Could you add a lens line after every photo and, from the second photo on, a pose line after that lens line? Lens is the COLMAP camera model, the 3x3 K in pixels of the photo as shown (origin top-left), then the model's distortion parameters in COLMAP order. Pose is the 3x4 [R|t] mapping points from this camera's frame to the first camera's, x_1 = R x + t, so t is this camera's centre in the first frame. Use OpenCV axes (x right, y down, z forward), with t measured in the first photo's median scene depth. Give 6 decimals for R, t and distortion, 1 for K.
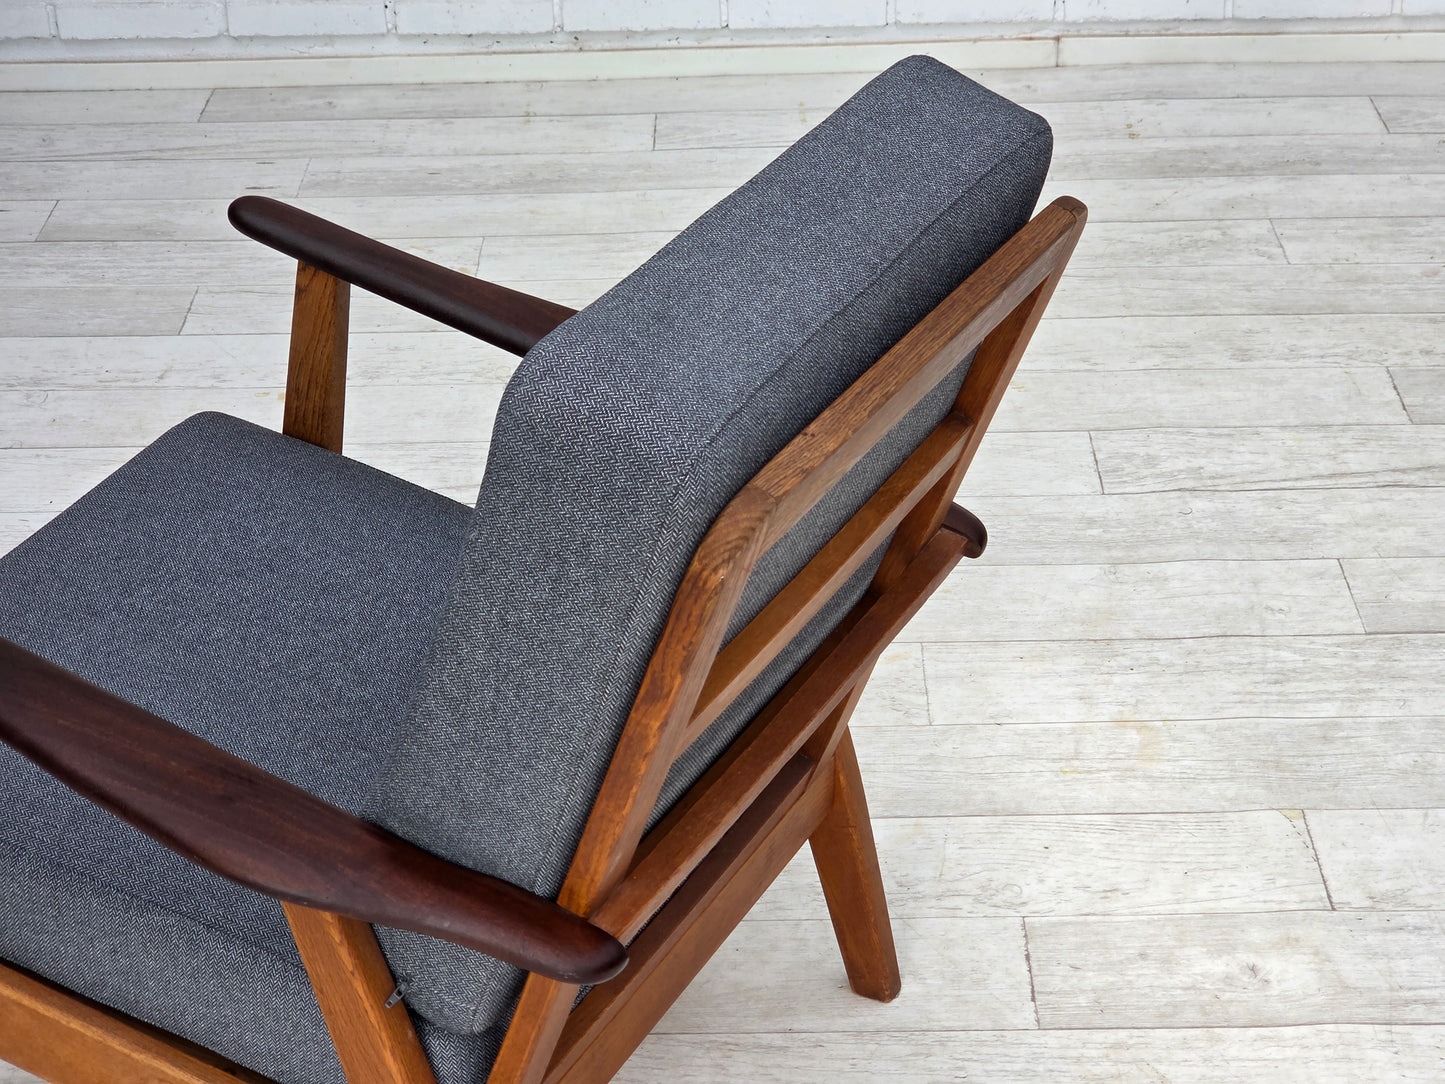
lens RADIAL K [[2830.0, 0, 709.3], [0, 2830.0, 579.5], [0, 0, 1]] dist [0.073476, 0.000000]
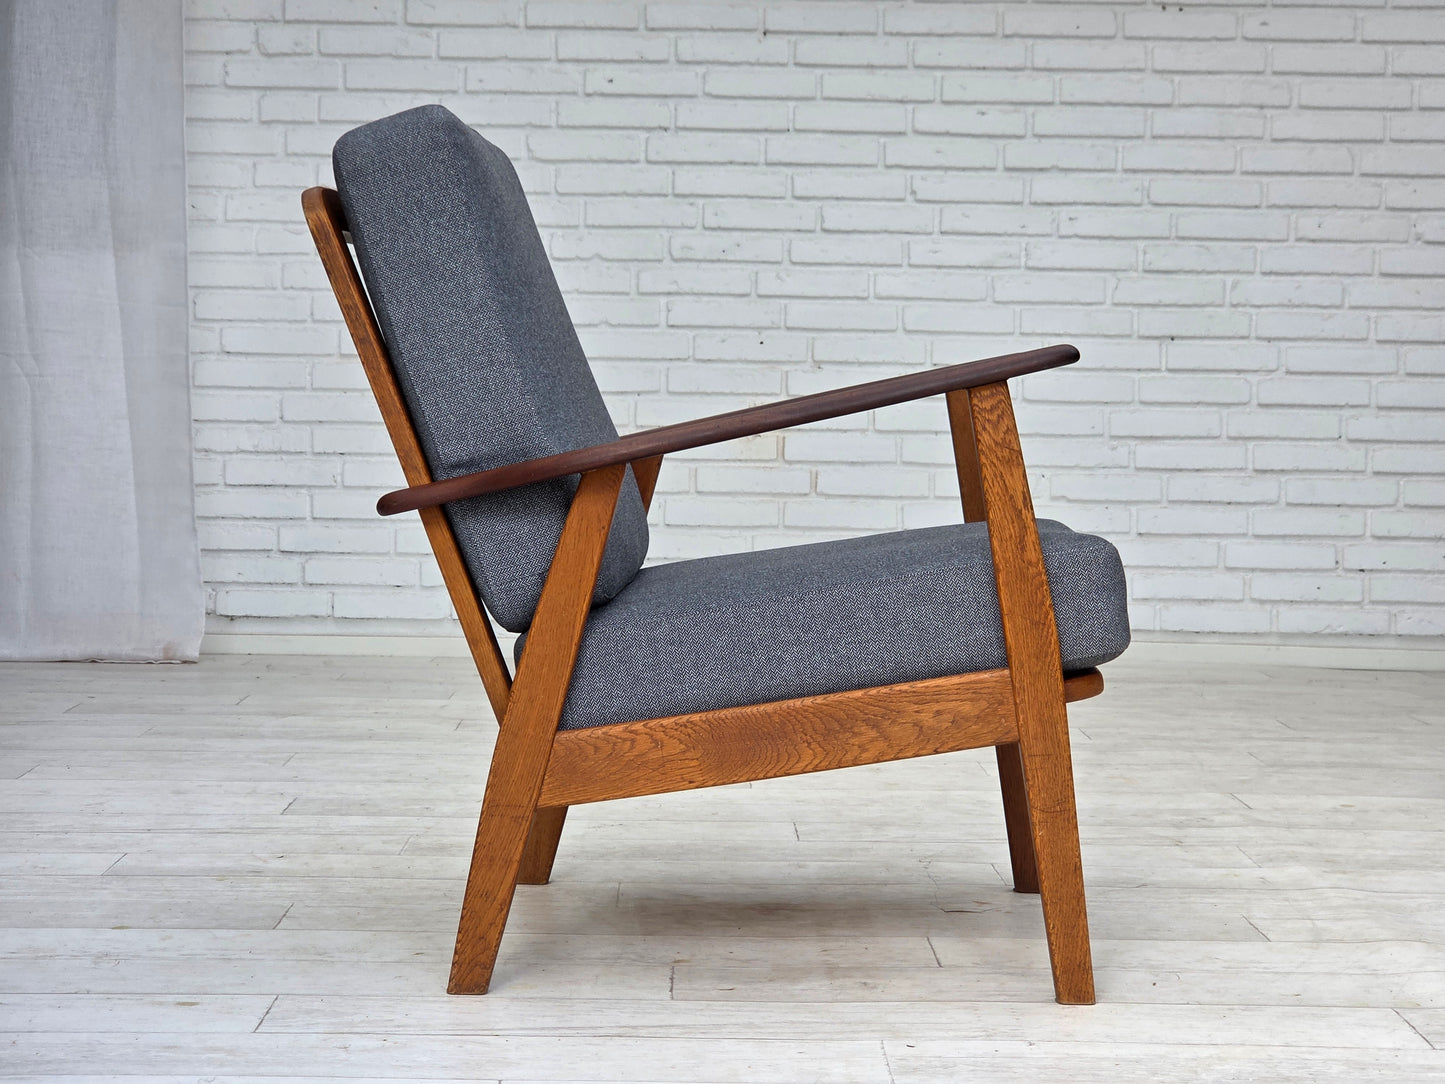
lens RADIAL K [[2830.0, 0, 712.0], [0, 2830.0, 546.1], [0, 0, 1]] dist [0.073476, 0.000000]
pose [[0.999068, 0.038222, 0.020067, -0.102439], [-0.025206, 0.893859, -0.447639, 0.593349], [-0.035047, 0.446716, 0.893989, -0.407414]]
